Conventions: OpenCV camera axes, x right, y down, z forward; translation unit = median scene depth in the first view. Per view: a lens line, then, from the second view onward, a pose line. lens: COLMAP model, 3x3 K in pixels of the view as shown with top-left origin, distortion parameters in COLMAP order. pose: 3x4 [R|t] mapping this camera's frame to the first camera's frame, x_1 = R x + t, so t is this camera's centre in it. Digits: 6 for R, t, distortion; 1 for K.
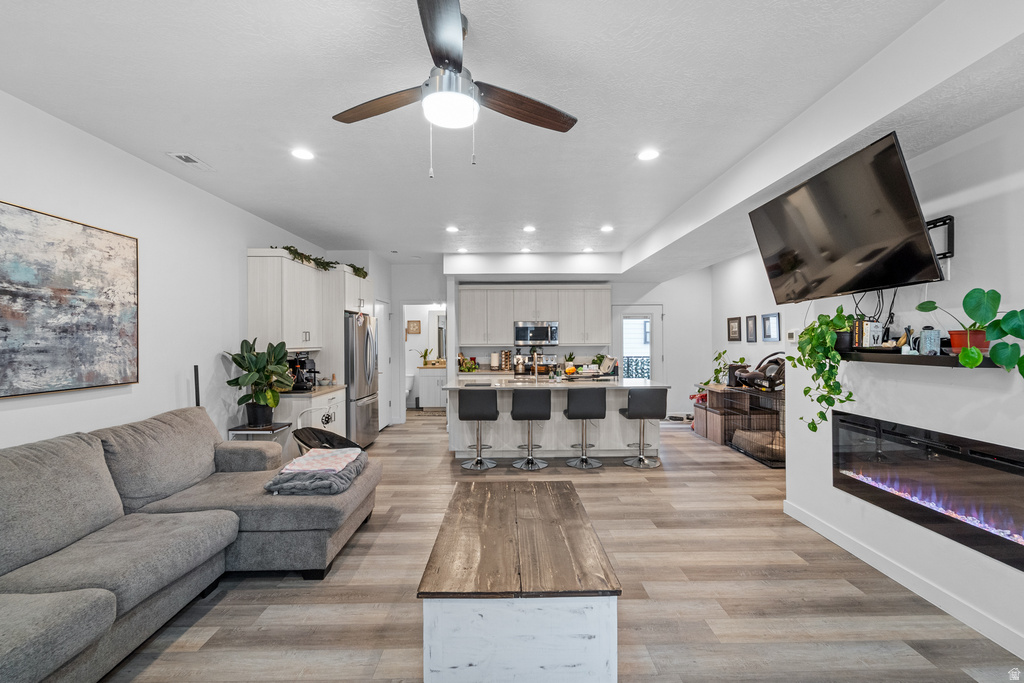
lens RADIAL K [[431.4, 0, 514.8], [0, 431.4, 341.5], [0, 0, 1]] dist [0.001232, -0.000438]
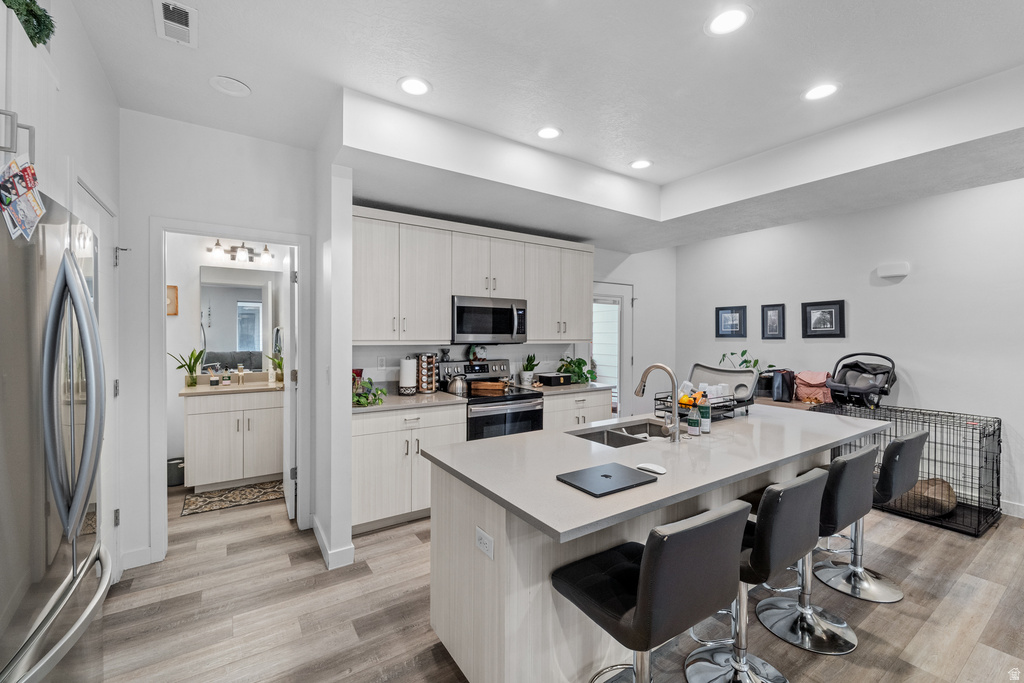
lens RADIAL K [[423.8, 0, 514.1], [0, 423.8, 340.6], [0, 0, 1]] dist [0.001673, -0.000031]
pose [[0.836082, 0.003278, 0.548595, -0.388861], [-0.008503, 0.999939, 0.006984, 0.003601], [-0.548539, -0.010504, 0.836059, 1.020090]]
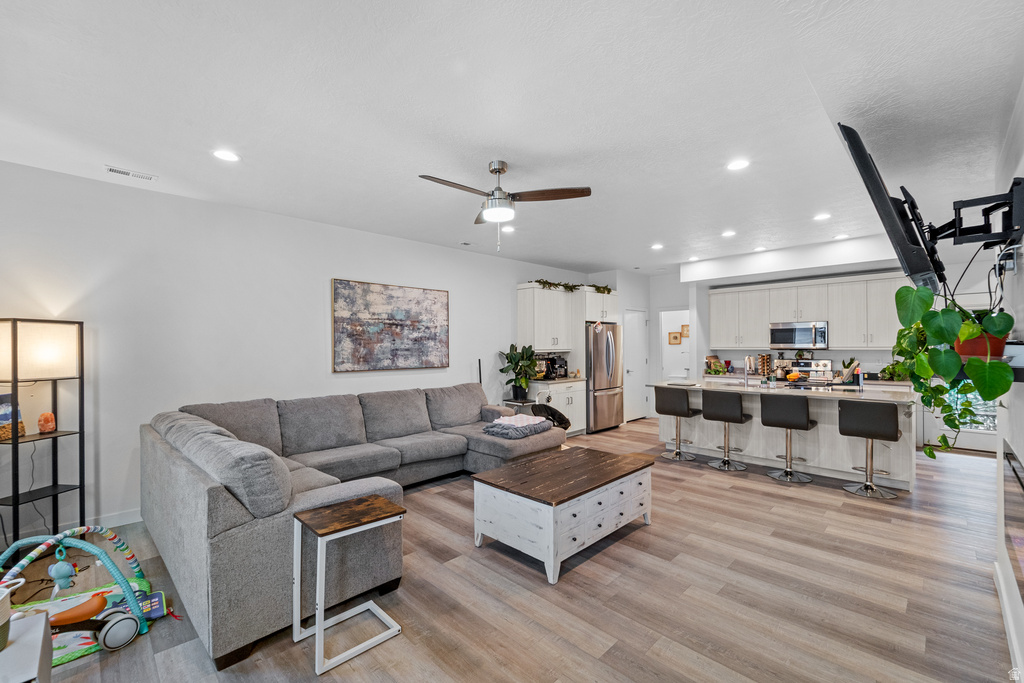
lens RADIAL K [[428.4, 0, 516.1], [0, 428.4, 347.1], [0, 0, 1]] dist [0.001768, 0.000037]
pose [[0.699293, 0.003834, -0.714825, 0.513869], [0.001570, 0.999975, 0.006898, -0.003530], [0.714833, -0.005946, 0.699270, -0.078044]]
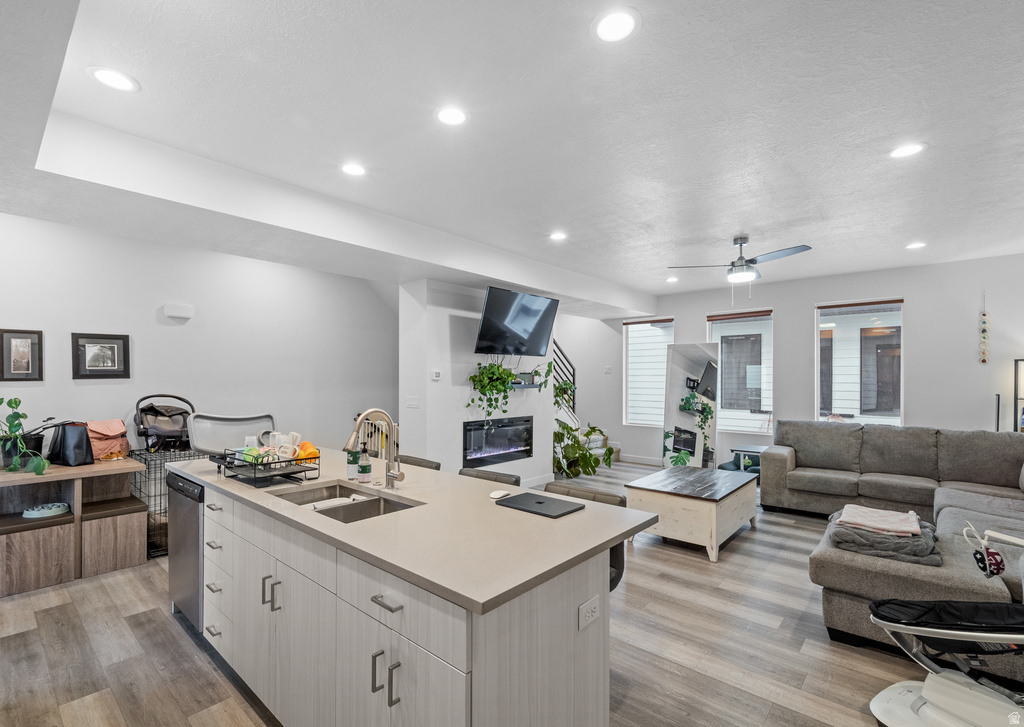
lens RADIAL K [[474.8, 0, 493.2], [0, 474.8, 378.4], [0, 0, 1]] dist [0.001127, 0.000239]
pose [[-0.729477, 0.004674, 0.683989, -0.406882], [0.003482, 0.999989, -0.003120, 0.002916], [-0.683996, 0.000106, -0.729486, 1.672573]]
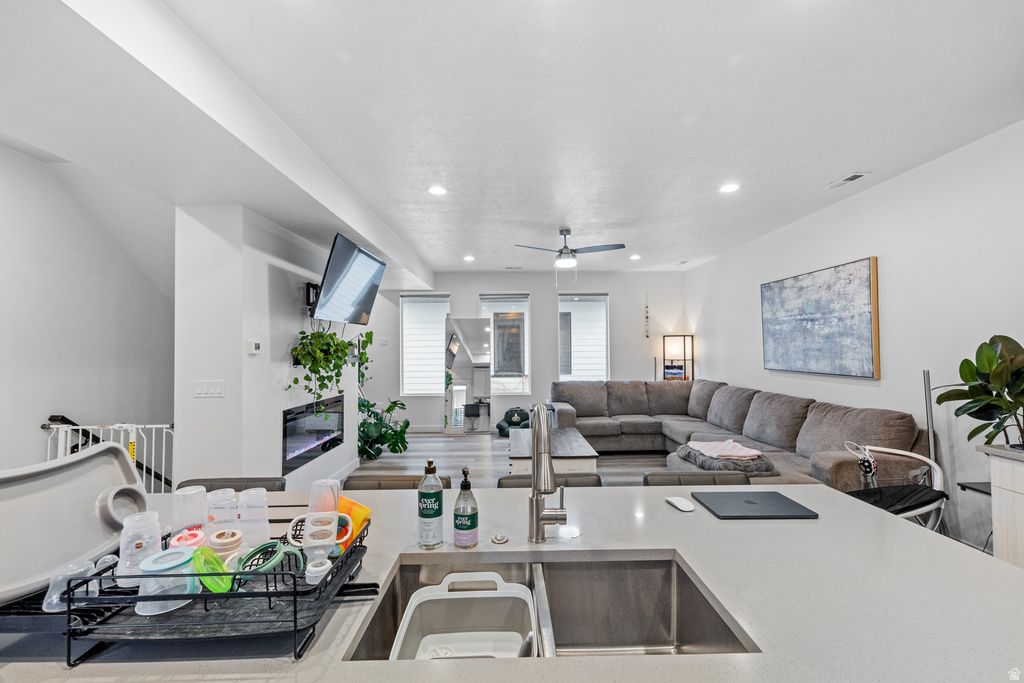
lens RADIAL K [[423.8, 0, 514.1], [0, 423.8, 340.6], [0, 0, 1]] dist [0.001673, -0.000031]
pose [[-0.999884, 0.014911, 0.002979, 0.079817], [0.014853, 0.999719, -0.018489, -0.000951], [-0.003254, -0.018443, -0.999825, 1.637868]]
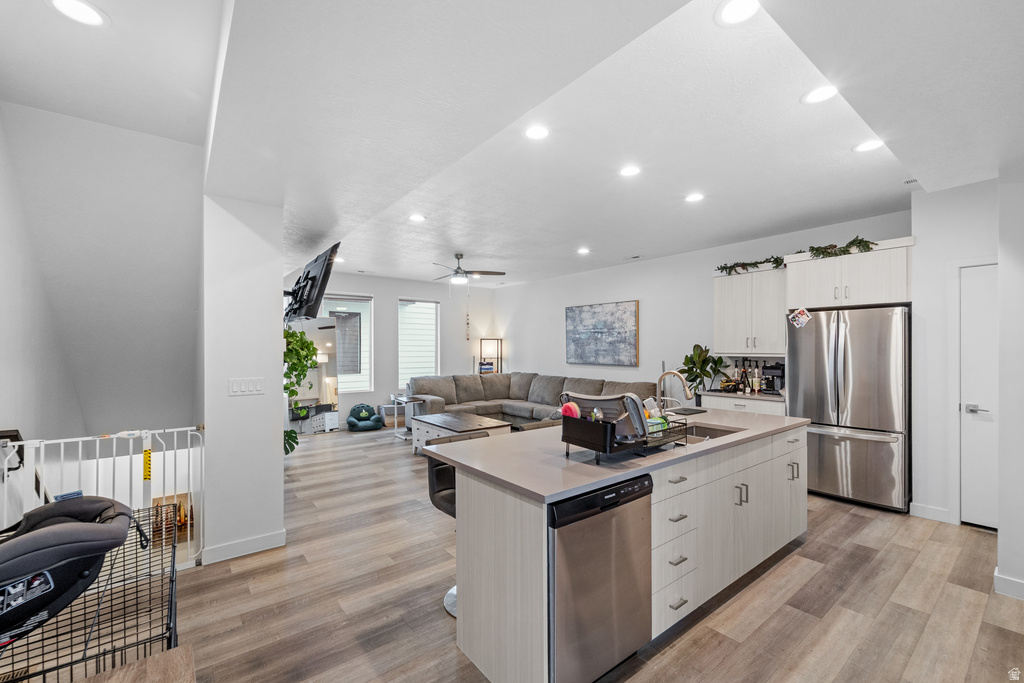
lens RADIAL K [[428.4, 0, 516.1], [0, 428.4, 347.1], [0, 0, 1]] dist [0.001768, 0.000037]
pose [[-0.794654, 0.005165, -0.607041, 0.698184], [0.004395, 0.999987, 0.002756, -0.007245], [0.607047, -0.000478, -0.794666, 1.777450]]
